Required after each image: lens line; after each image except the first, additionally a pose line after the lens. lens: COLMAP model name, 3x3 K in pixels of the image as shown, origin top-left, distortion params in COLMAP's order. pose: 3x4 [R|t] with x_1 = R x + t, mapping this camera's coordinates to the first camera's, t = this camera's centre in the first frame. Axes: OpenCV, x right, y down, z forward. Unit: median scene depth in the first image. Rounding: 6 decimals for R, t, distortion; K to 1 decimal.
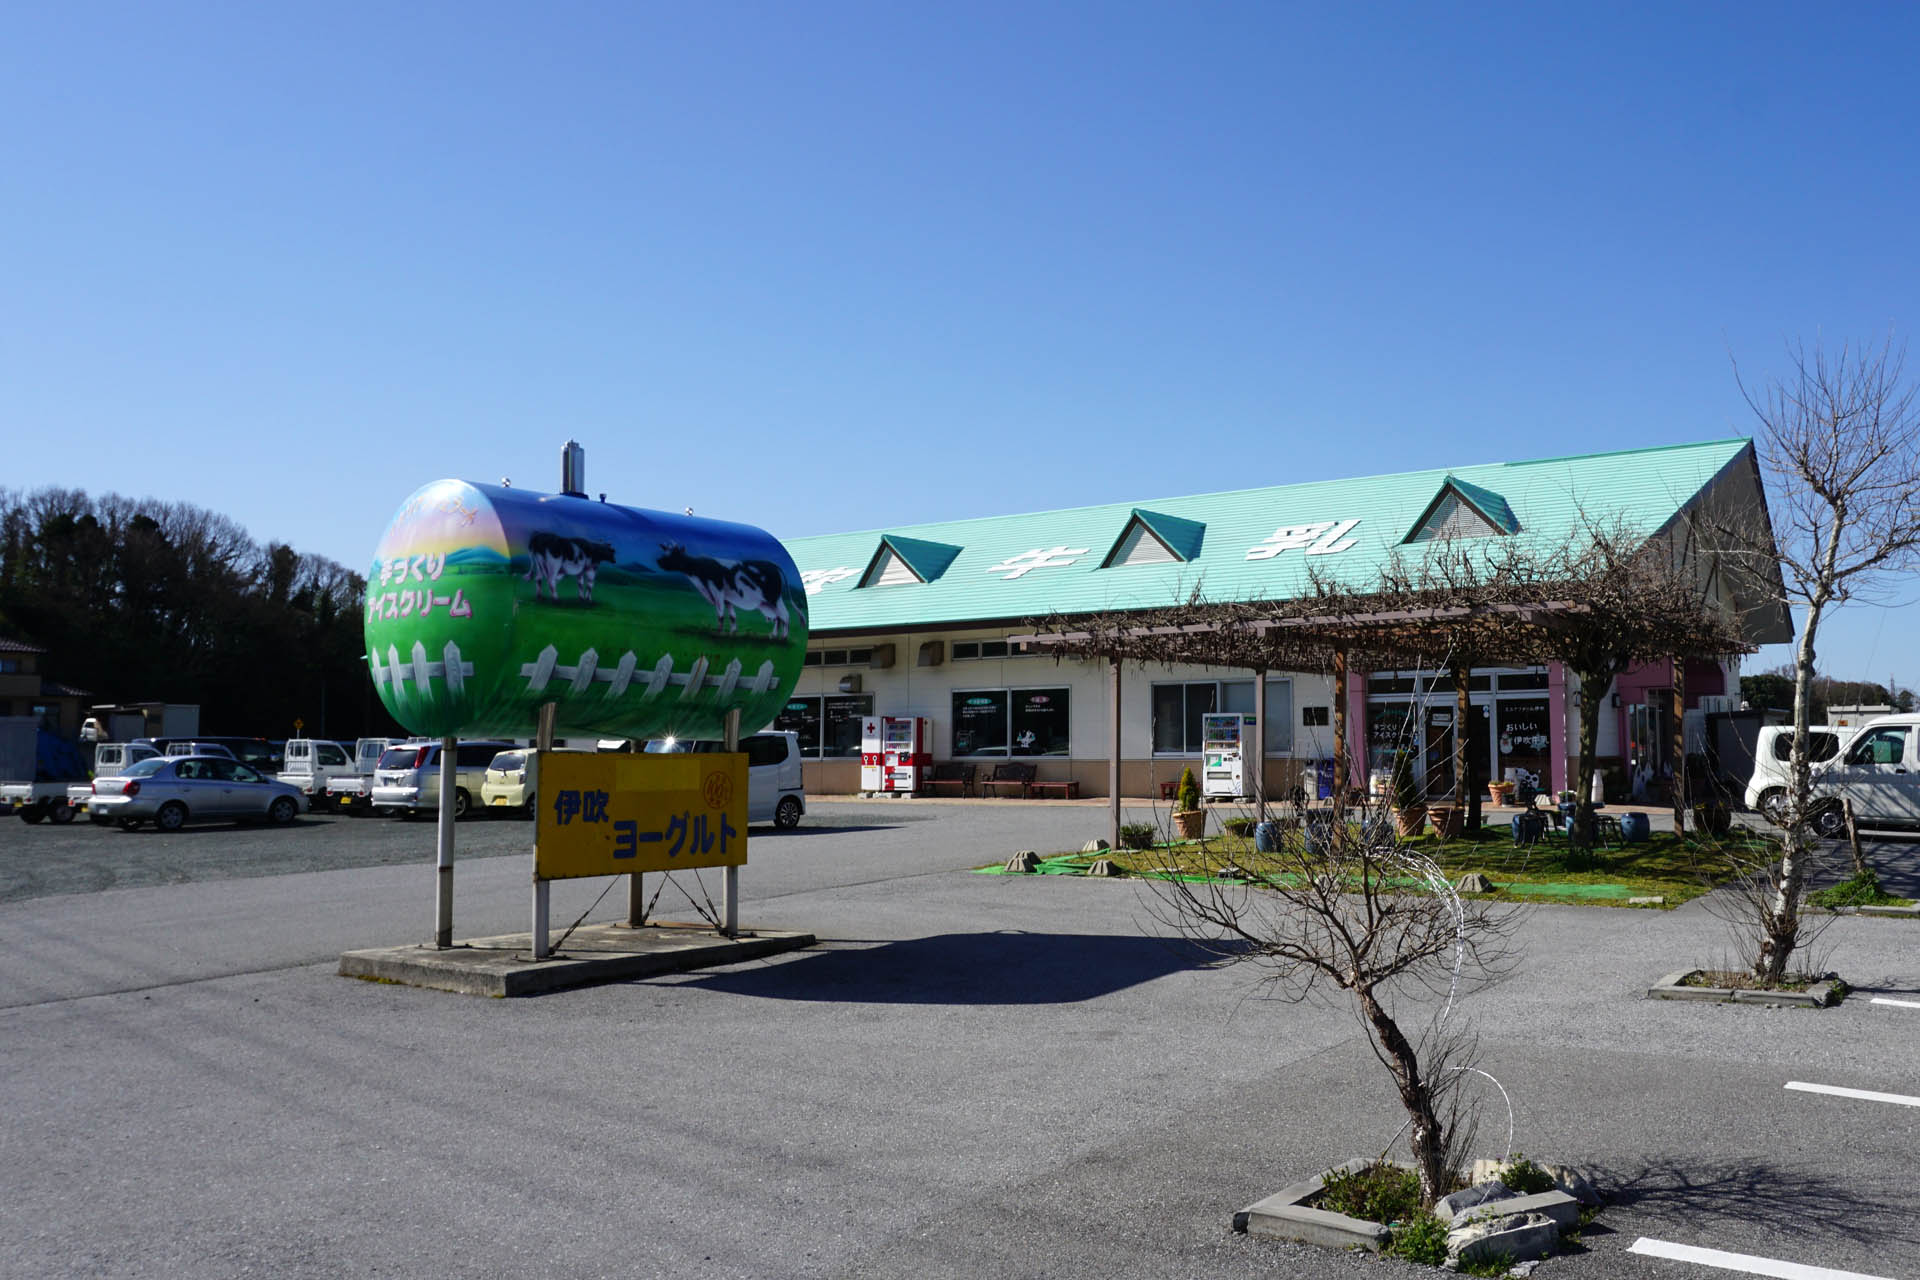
lens RADIAL K [[1511.3, 0, 960.0], [0, 1511.3, 640.0], [0, 0, 1]] dist [-0.066836, 0.079218]
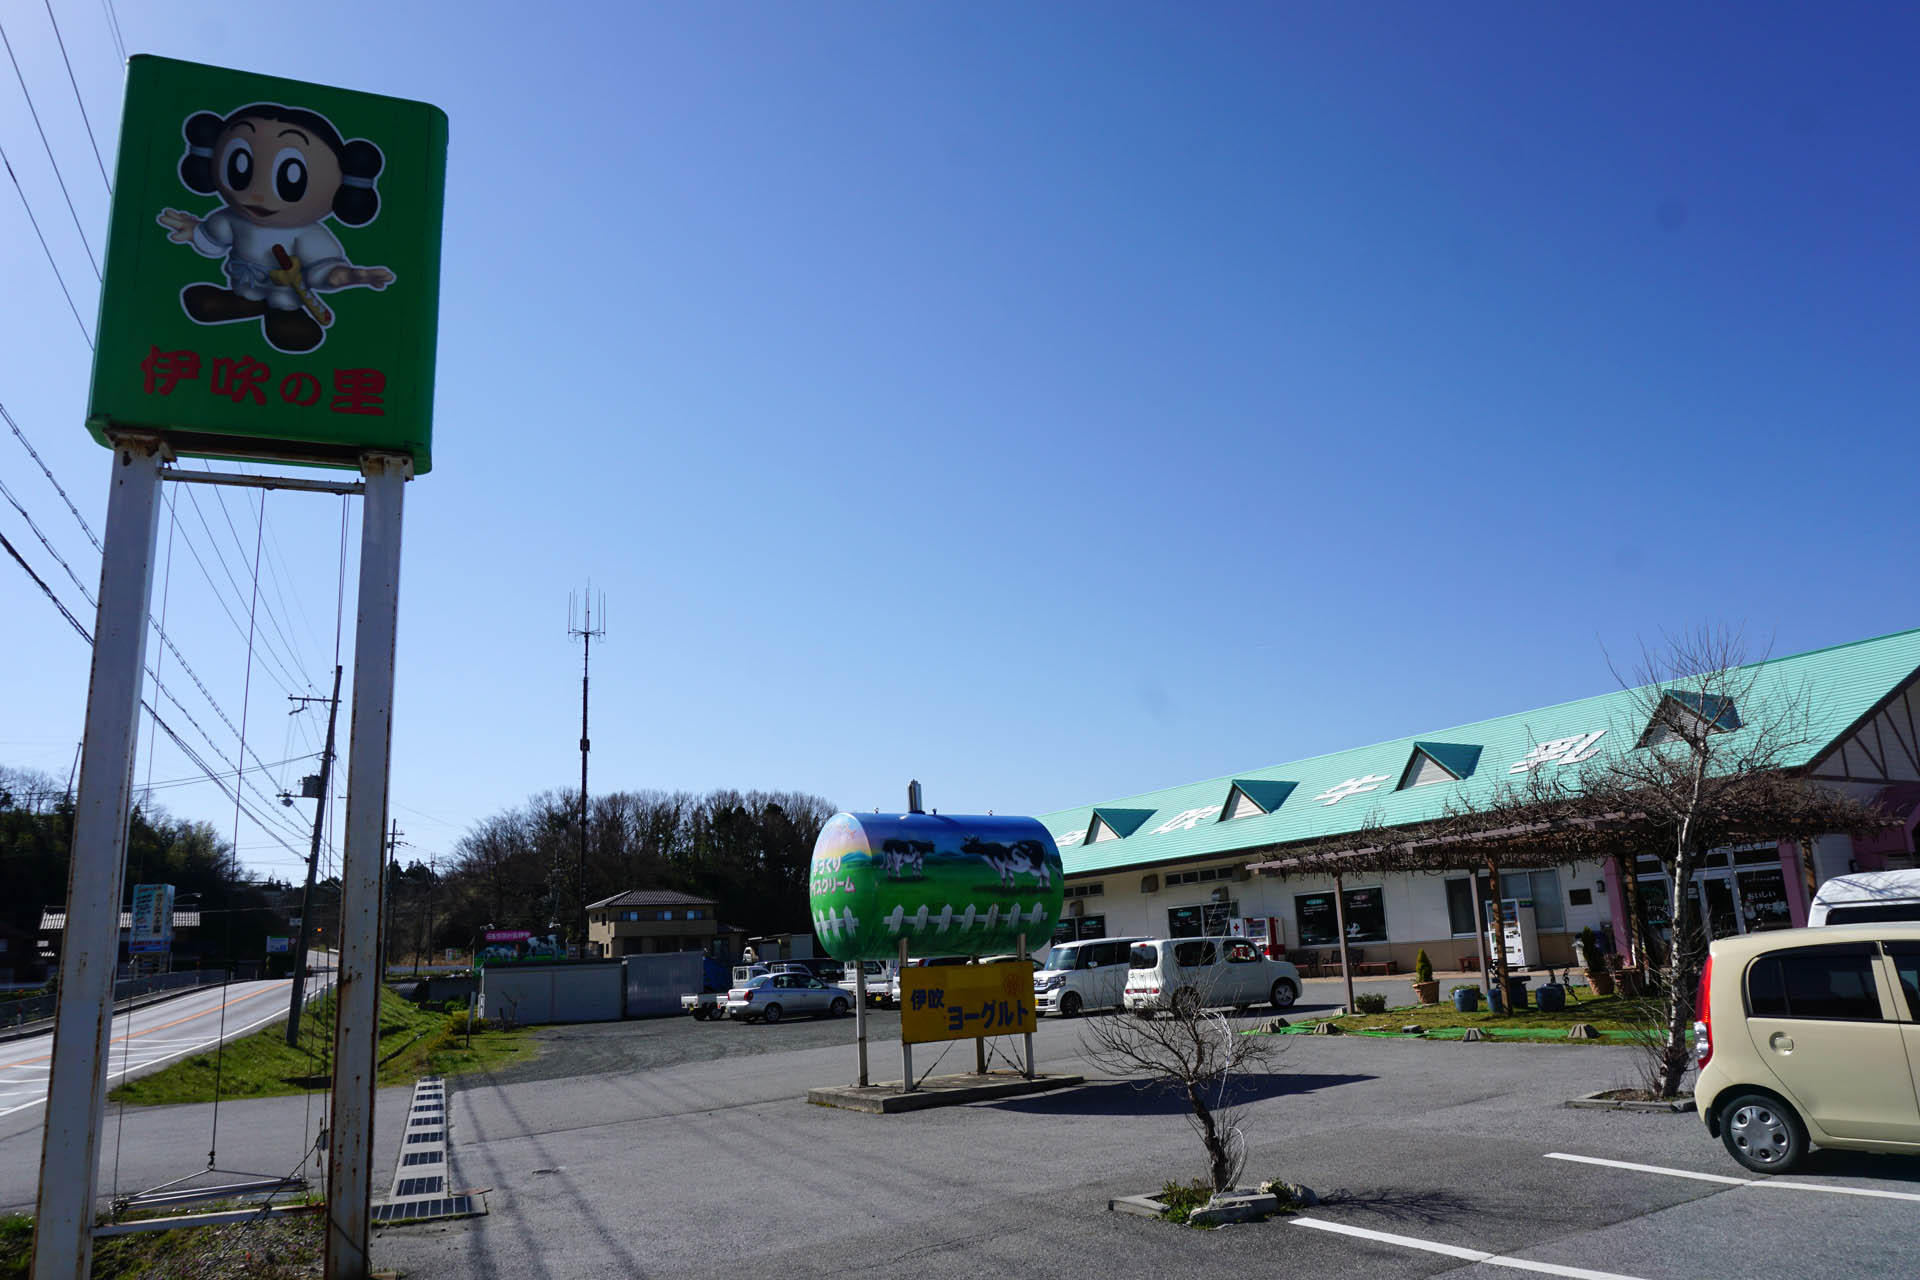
lens RADIAL K [[1437.5, 0, 960.0], [0, 1437.5, 640.0], [0, 0, 1]] dist [-0.069802, 0.067994]
pose [[0.903821, -0.136008, -0.405721, 0.349482], [0.082420, 0.985721, -0.146834, -0.034203], [0.419898, 0.099272, 0.902125, -0.339597]]
